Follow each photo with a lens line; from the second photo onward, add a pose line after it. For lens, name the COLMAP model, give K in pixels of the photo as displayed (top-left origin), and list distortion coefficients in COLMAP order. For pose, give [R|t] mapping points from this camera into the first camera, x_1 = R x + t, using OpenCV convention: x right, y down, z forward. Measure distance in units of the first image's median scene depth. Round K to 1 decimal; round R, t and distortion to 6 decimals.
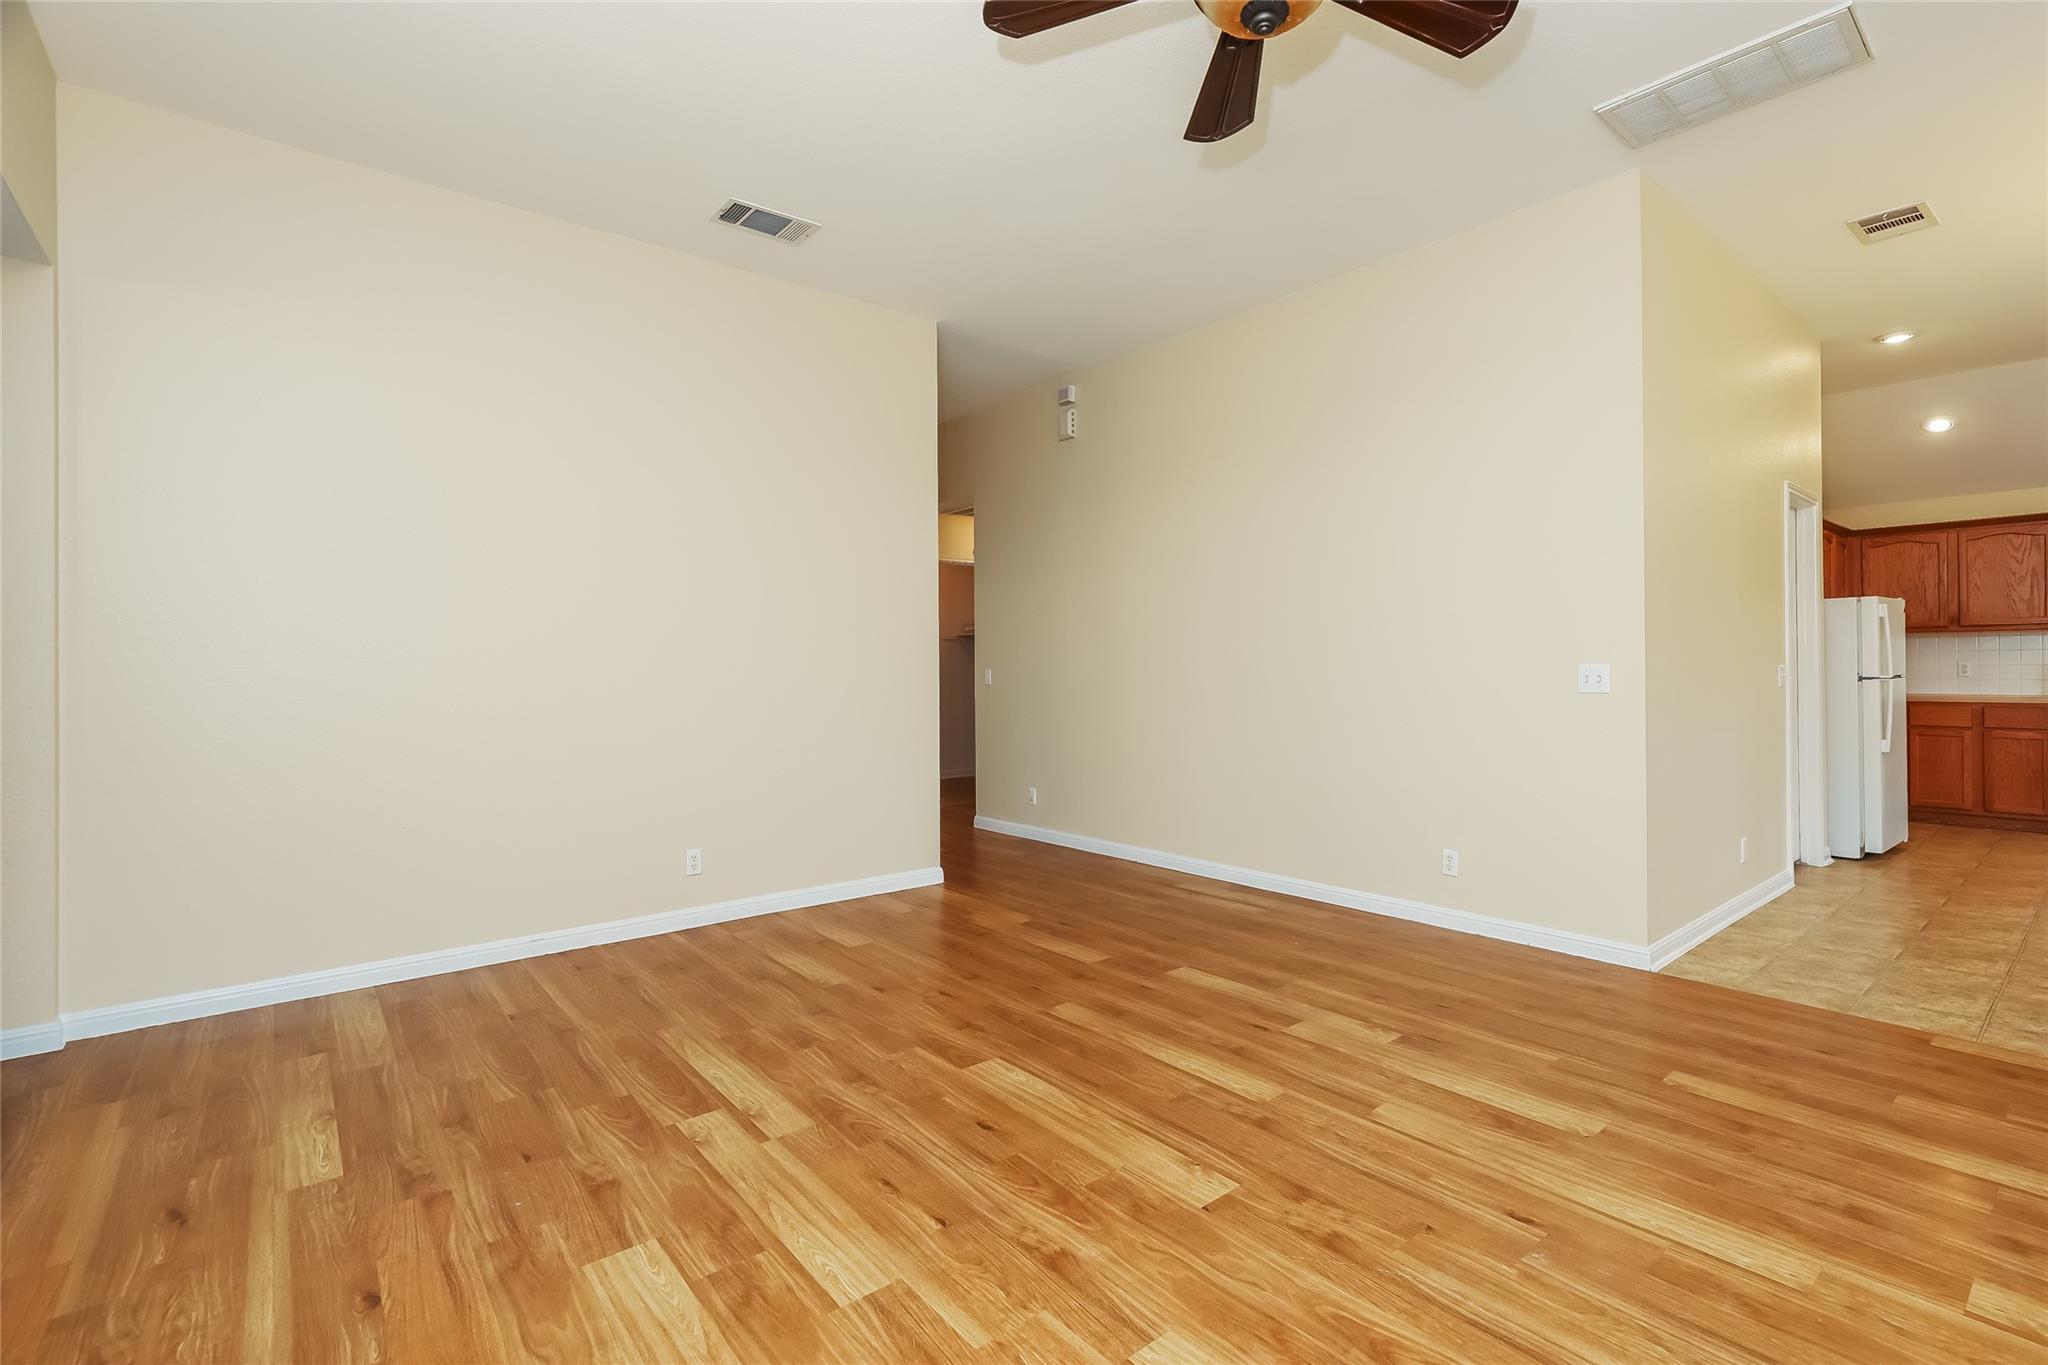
lens RADIAL K [[946.8, 0, 1063.8], [0, 946.8, 670.0], [0, 0, 1]] dist [-0.000237, -0.000265]
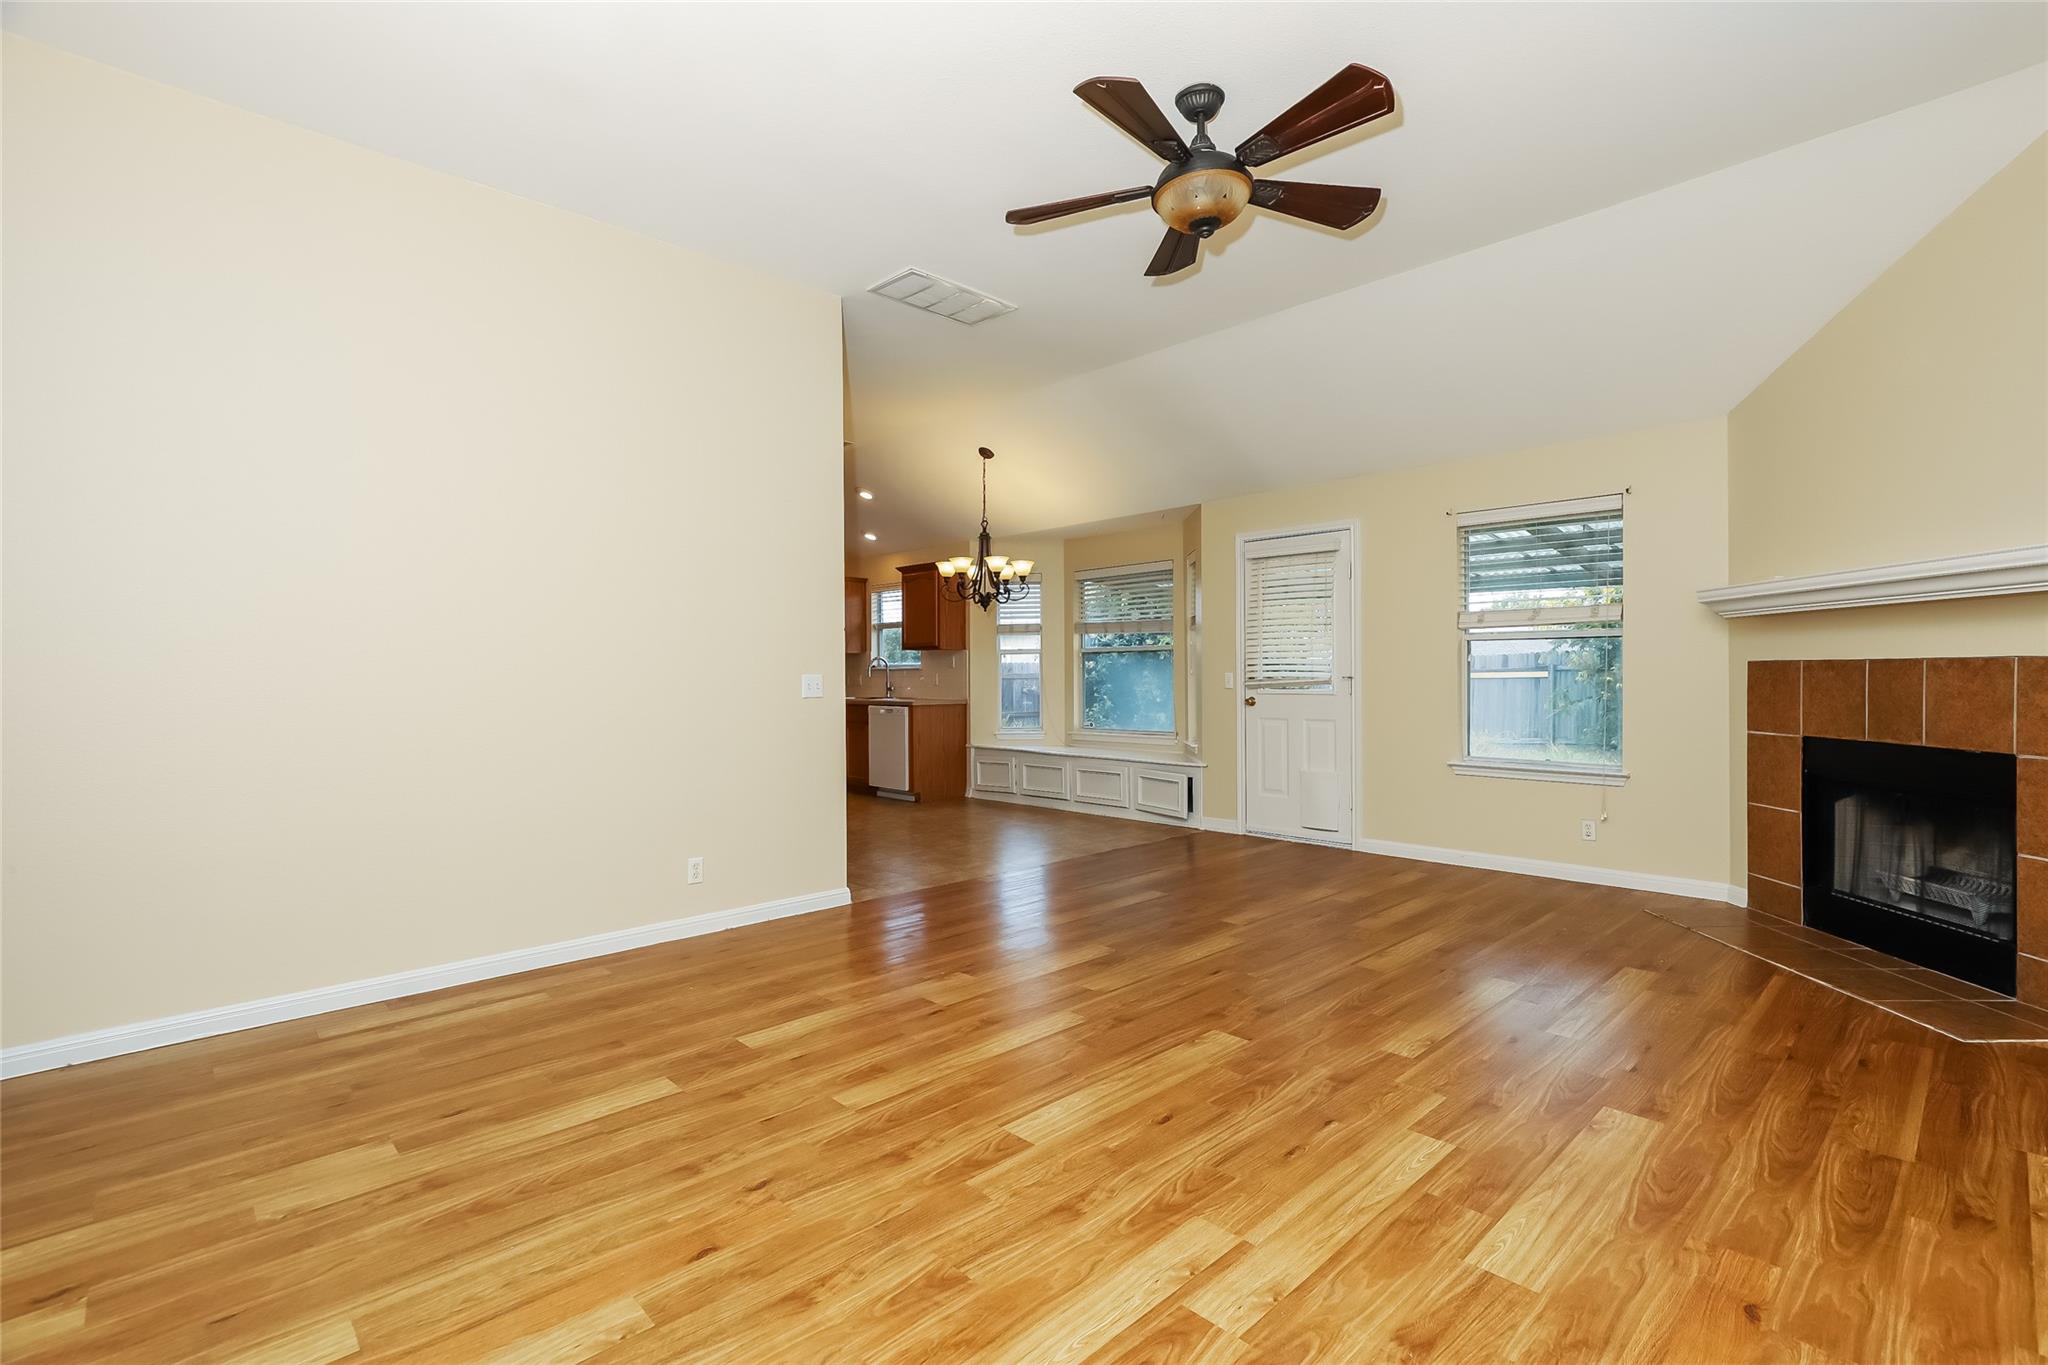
lens RADIAL K [[910.4, 0, 1071.2], [0, 910.4, 691.0], [0, 0, 1]] dist [0.001898, 0.000027]
pose [[-0.078584, -0.007345, 0.996880, -0.985869], [0.008180, 0.999934, 0.008012, 0.005931], [-0.996874, 0.008784, -0.078519, 1.092713]]
